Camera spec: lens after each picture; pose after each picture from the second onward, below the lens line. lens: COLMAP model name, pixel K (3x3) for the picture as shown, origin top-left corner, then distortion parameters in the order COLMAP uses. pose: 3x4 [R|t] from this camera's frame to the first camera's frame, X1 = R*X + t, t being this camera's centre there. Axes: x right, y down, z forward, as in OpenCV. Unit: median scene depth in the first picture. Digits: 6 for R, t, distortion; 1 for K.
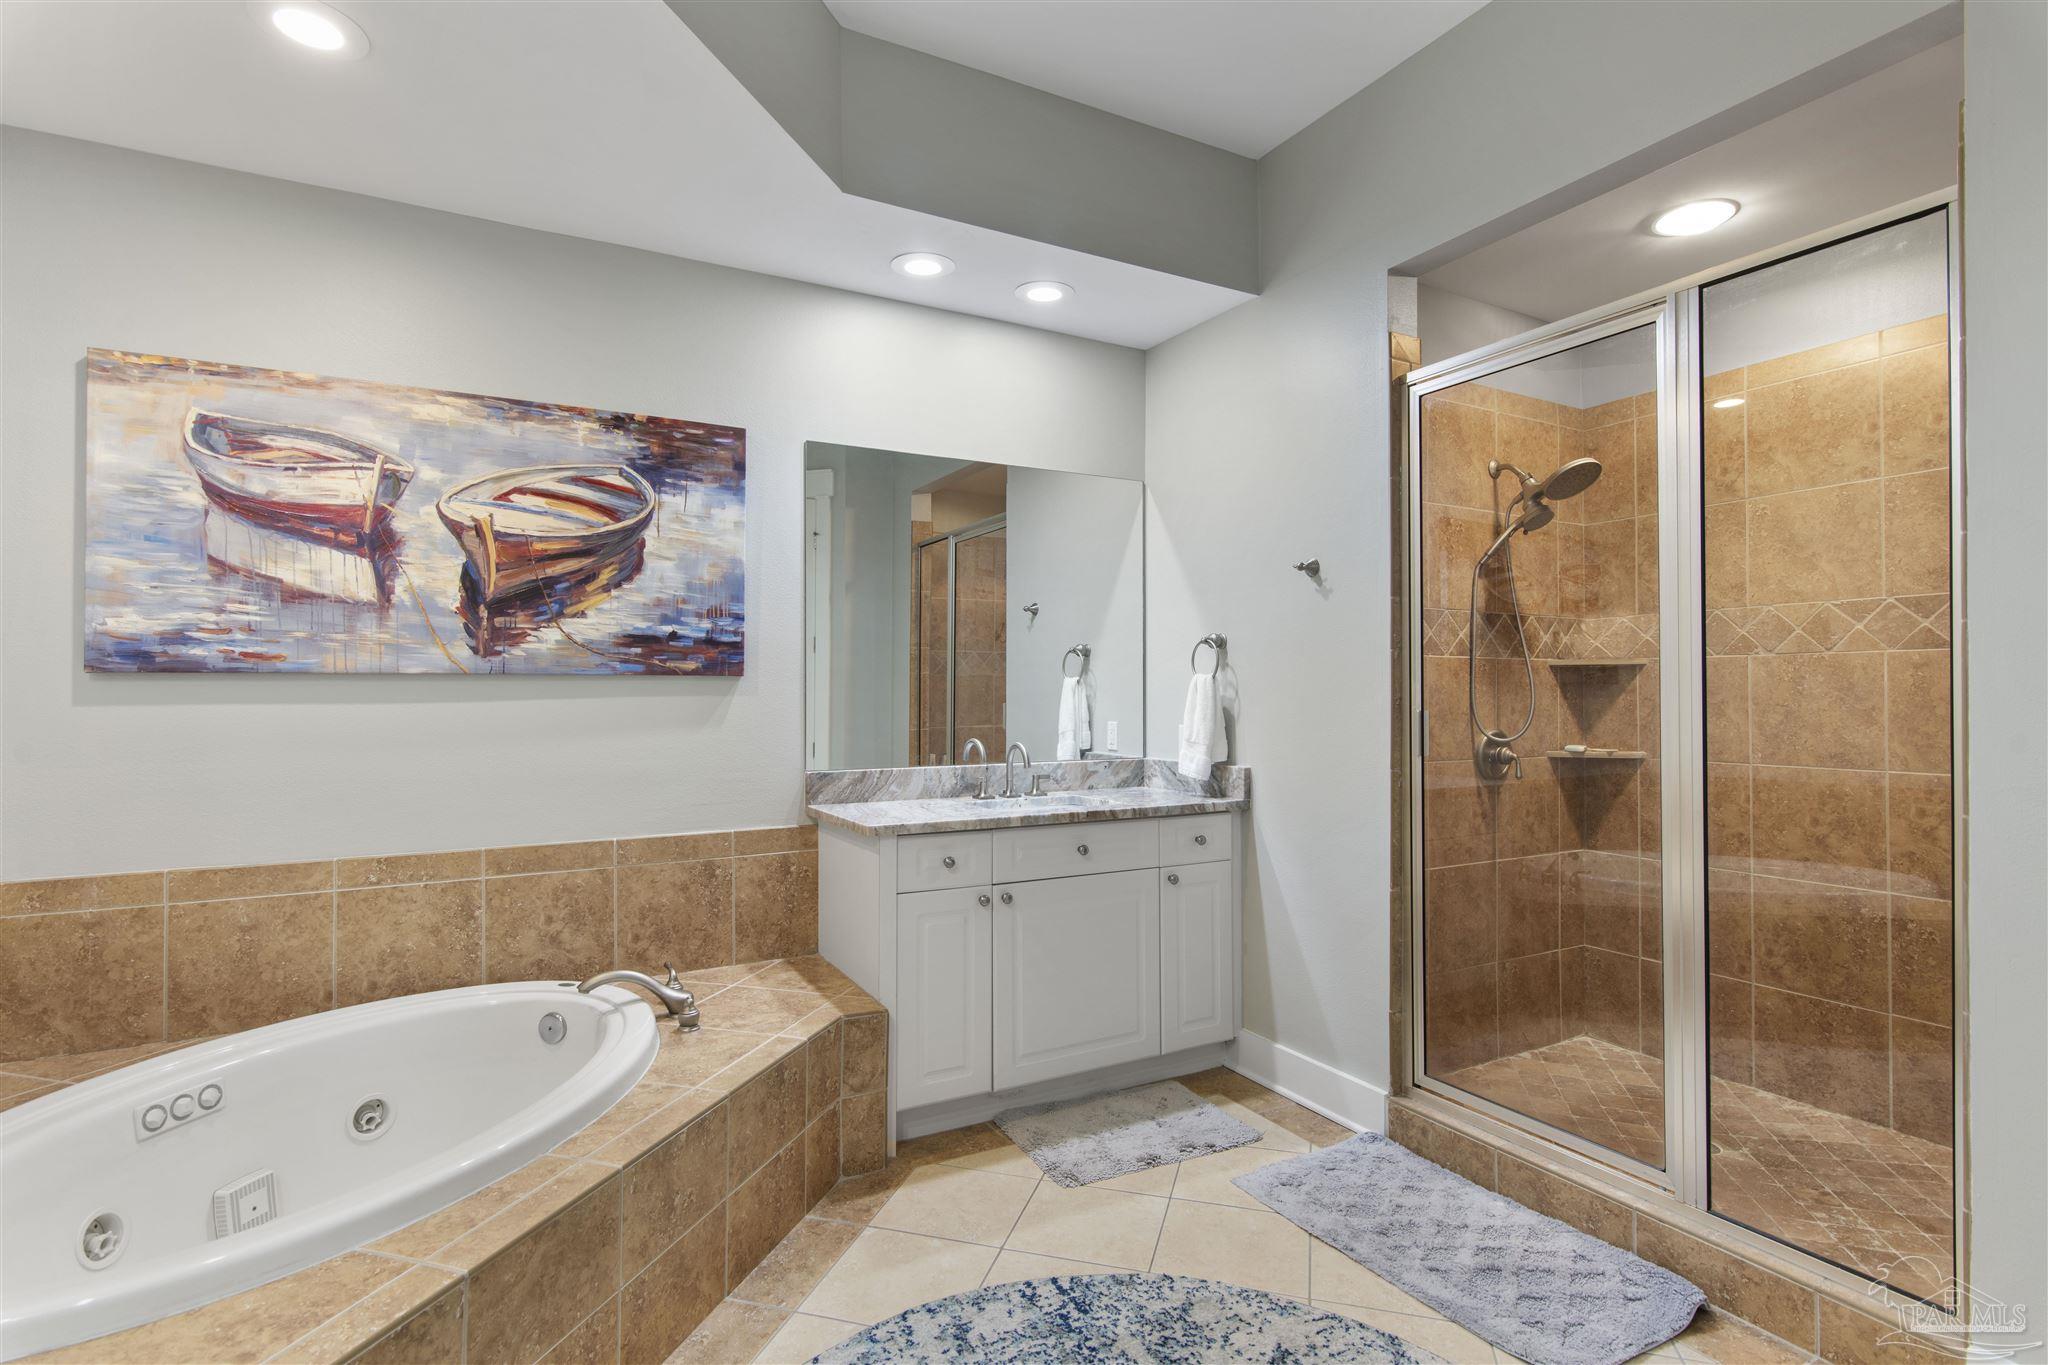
lens RADIAL K [[1000.3, 0, 1012.6], [0, 1000.3, 680.1], [0, 0, 1]] dist [0.002316, -0.000537]
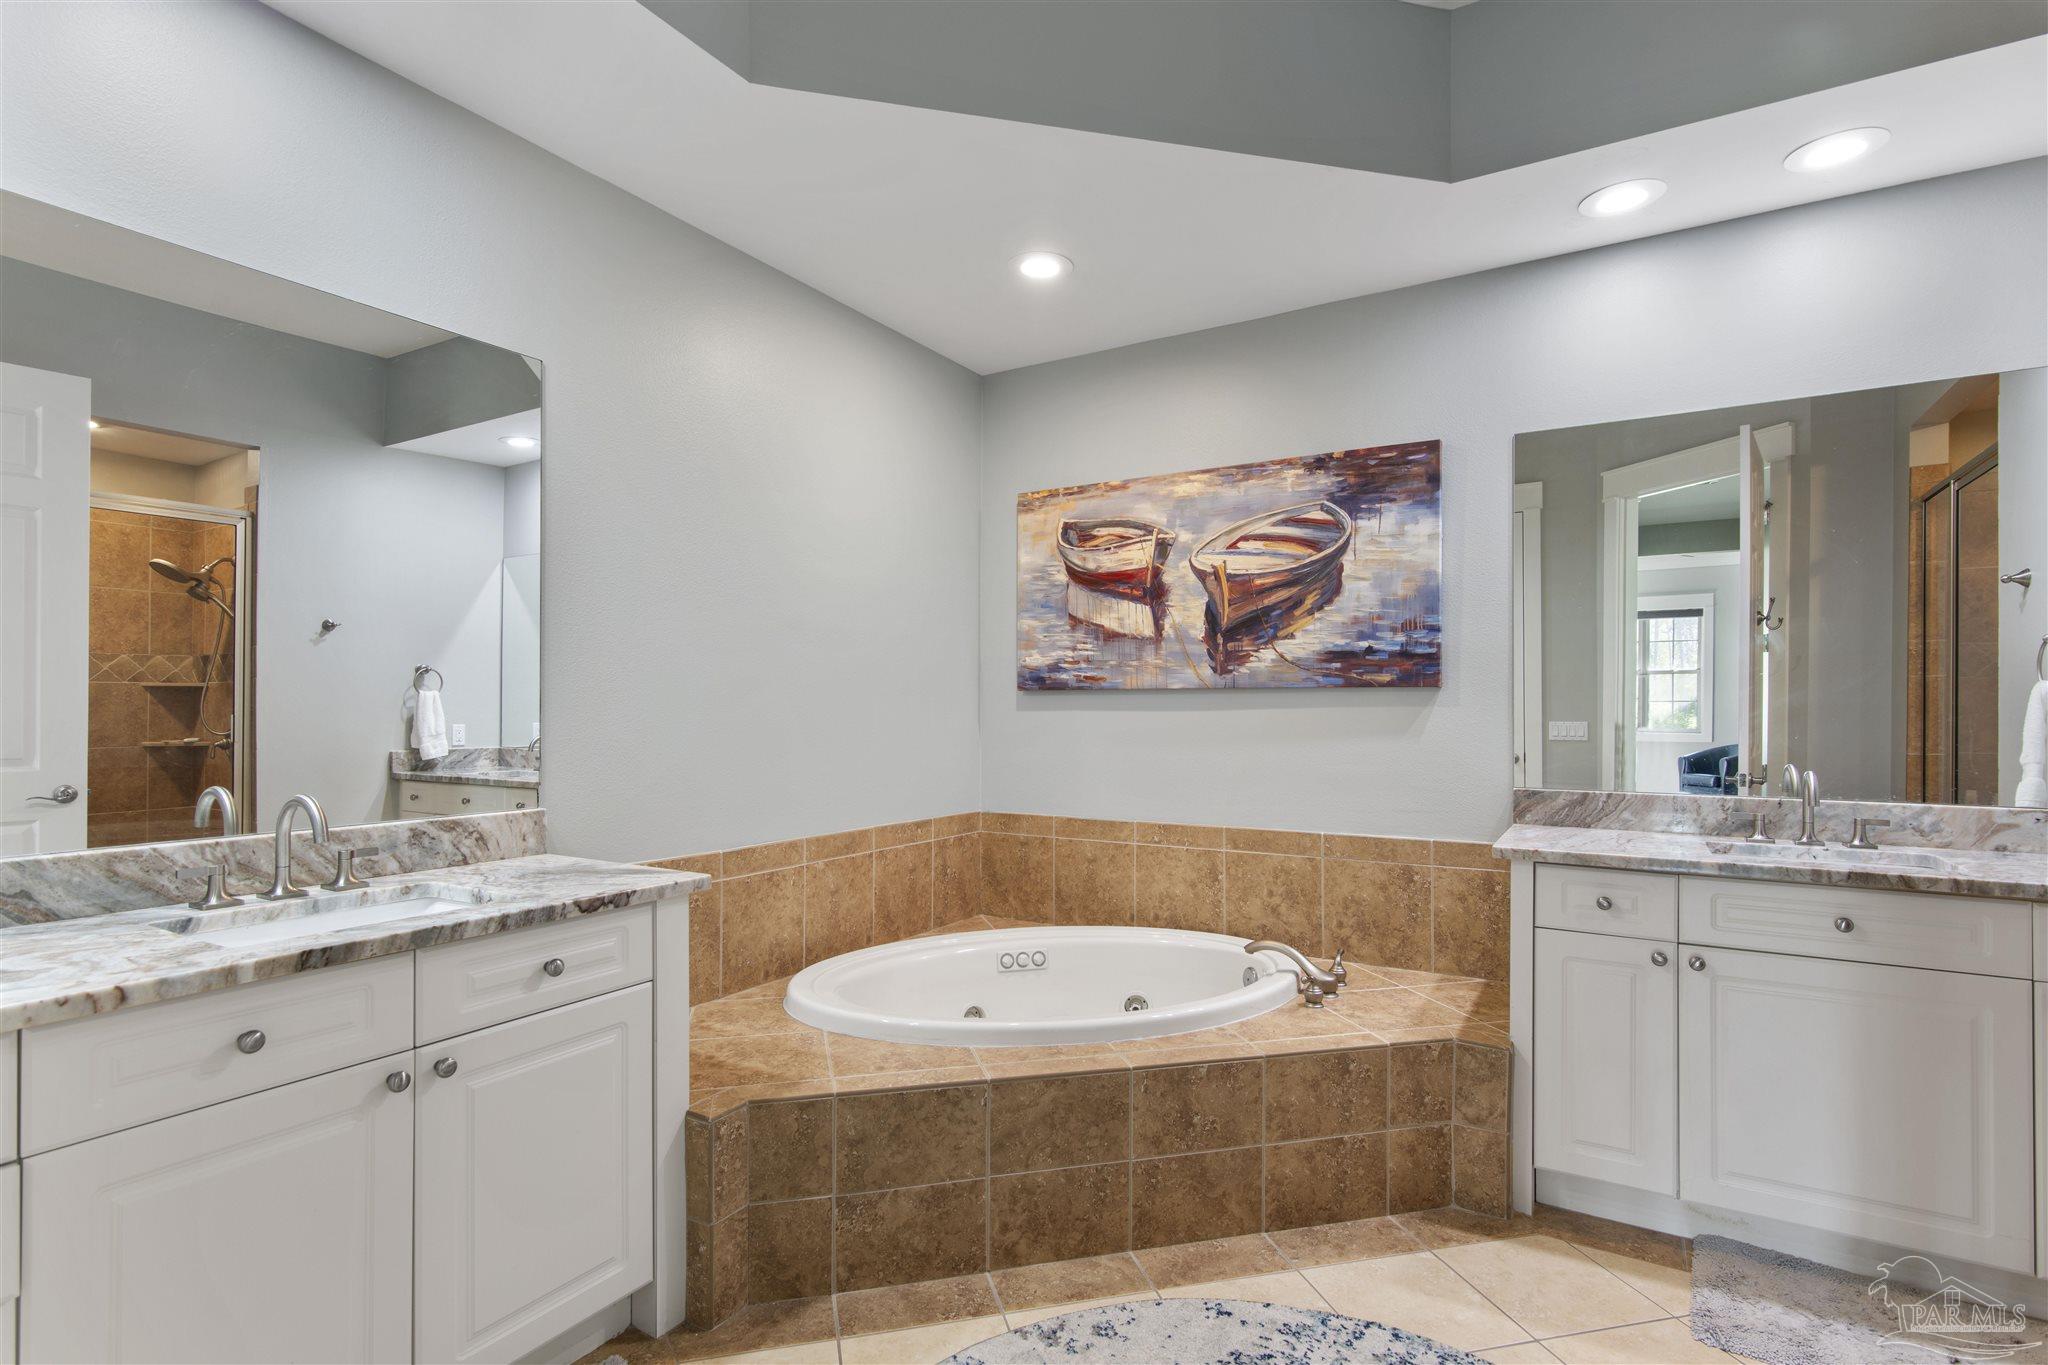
lens RADIAL K [[1000.3, 0, 1007.4], [0, 1000.3, 696.3], [0, 0, 1]] dist [0.002316, -0.000537]
pose [[0.495195, -0.004219, -0.868772, 0.445284], [0.010030, 0.999949, 0.000861, 0.000089], [0.868724, -0.009140, 0.495212, 0.145792]]
